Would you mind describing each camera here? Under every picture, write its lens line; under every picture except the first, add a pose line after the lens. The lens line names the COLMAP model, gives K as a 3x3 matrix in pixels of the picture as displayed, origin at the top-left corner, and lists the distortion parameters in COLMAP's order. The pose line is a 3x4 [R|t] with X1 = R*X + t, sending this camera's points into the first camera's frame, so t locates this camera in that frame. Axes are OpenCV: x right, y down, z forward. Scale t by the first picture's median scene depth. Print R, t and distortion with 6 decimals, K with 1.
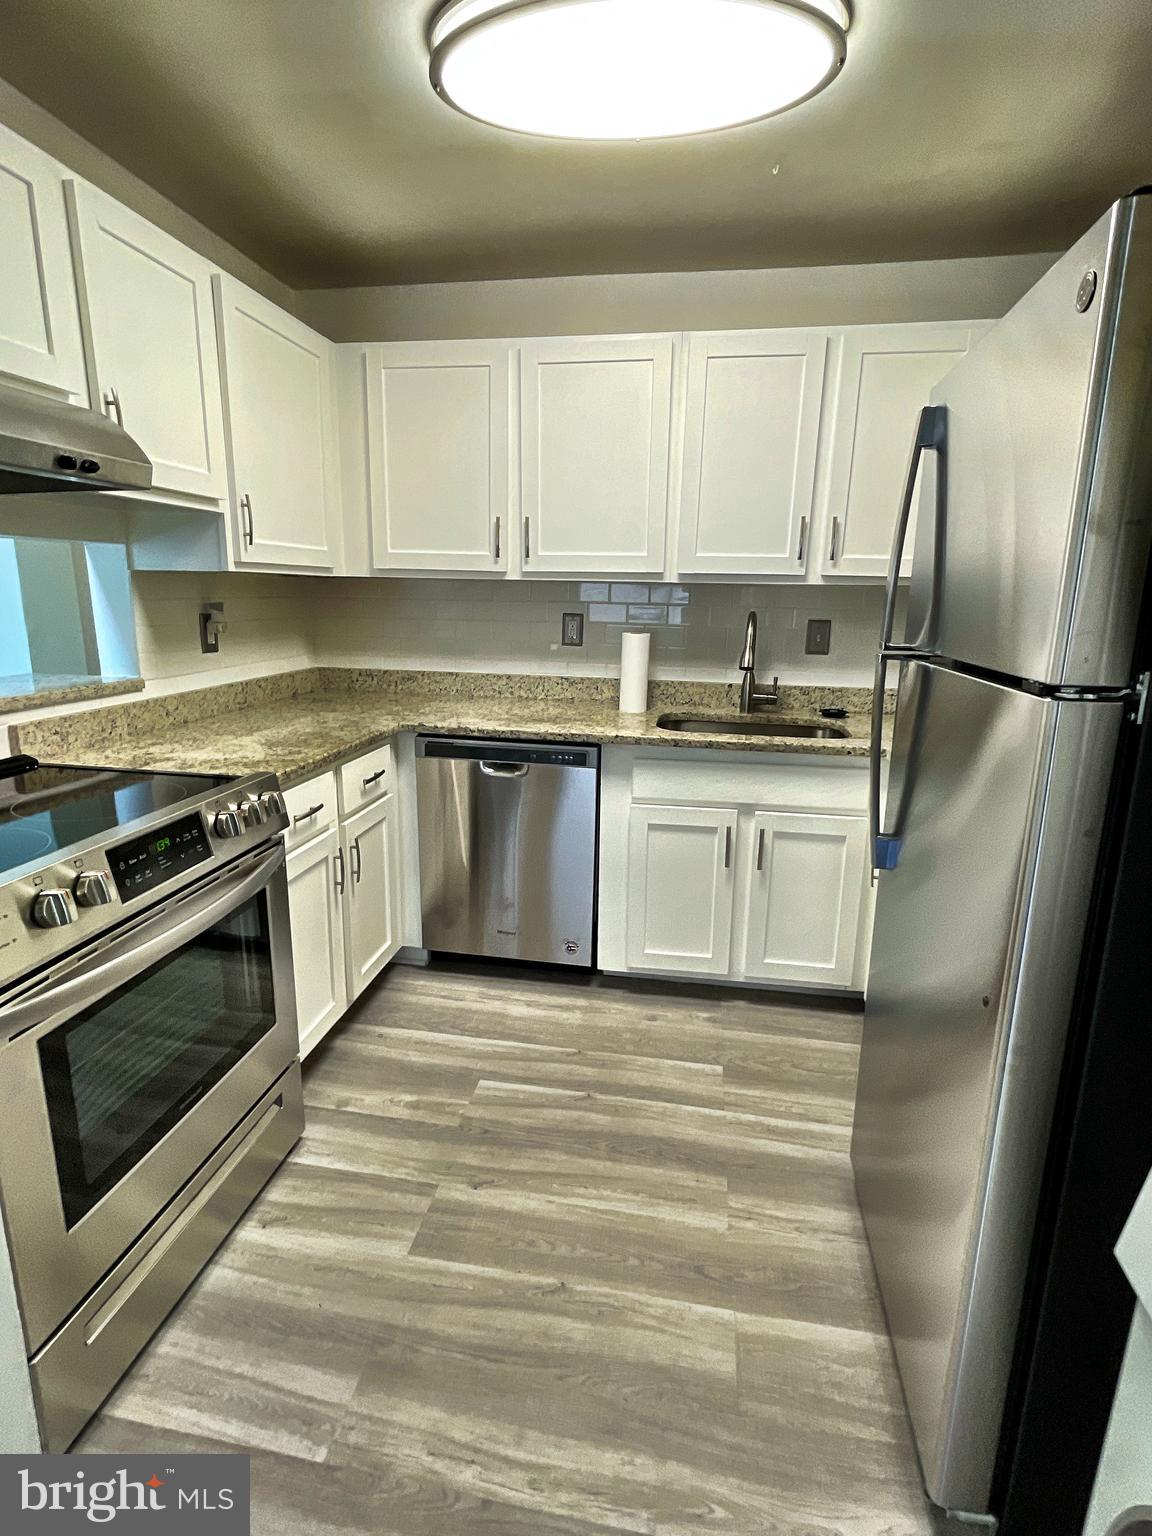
lens RADIAL K [[801.6, 0, 576.0], [0, 801.6, 768.0], [0, 0, 1]] dist [-0.000228, -0.000762]
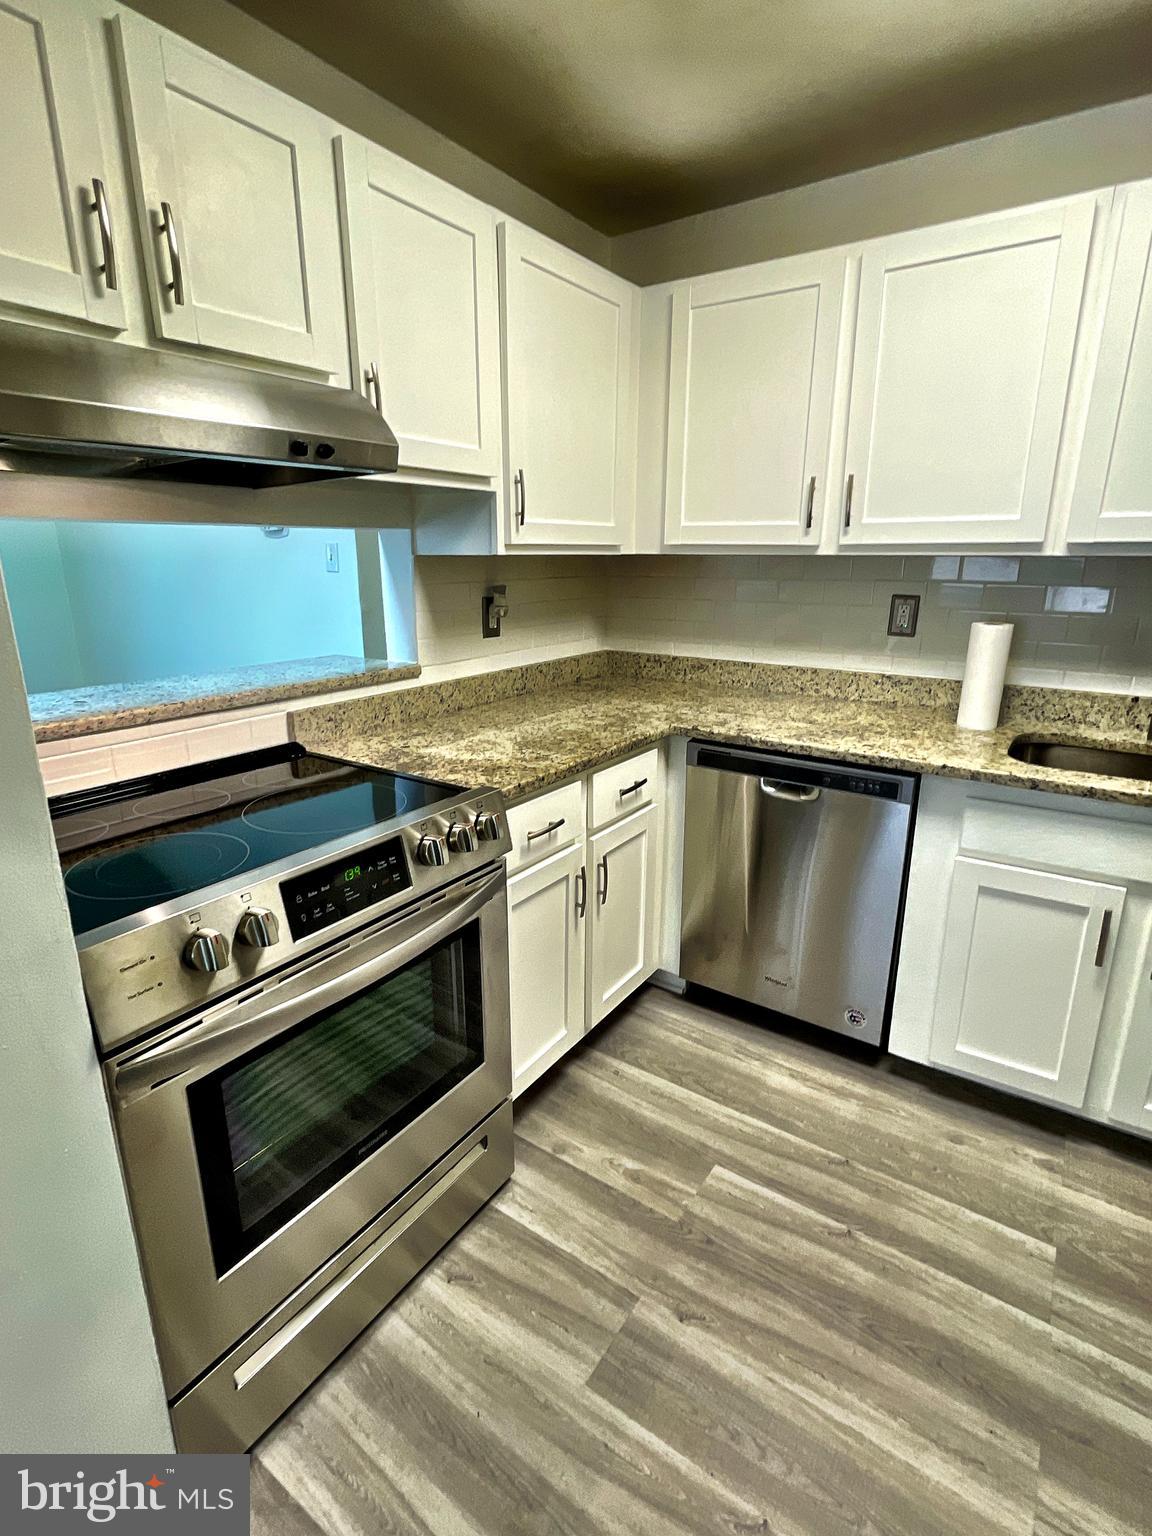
lens RADIAL K [[785.0, 0, 552.5], [0, 785.0, 770.0], [0, 0, 1]] dist [-0.000655, -0.000850]
pose [[0.902761, 0.096542, -0.419168, 0.029997], [-0.075134, 0.994898, 0.067327, -0.062316], [0.423529, -0.029286, 0.905409, 0.191941]]
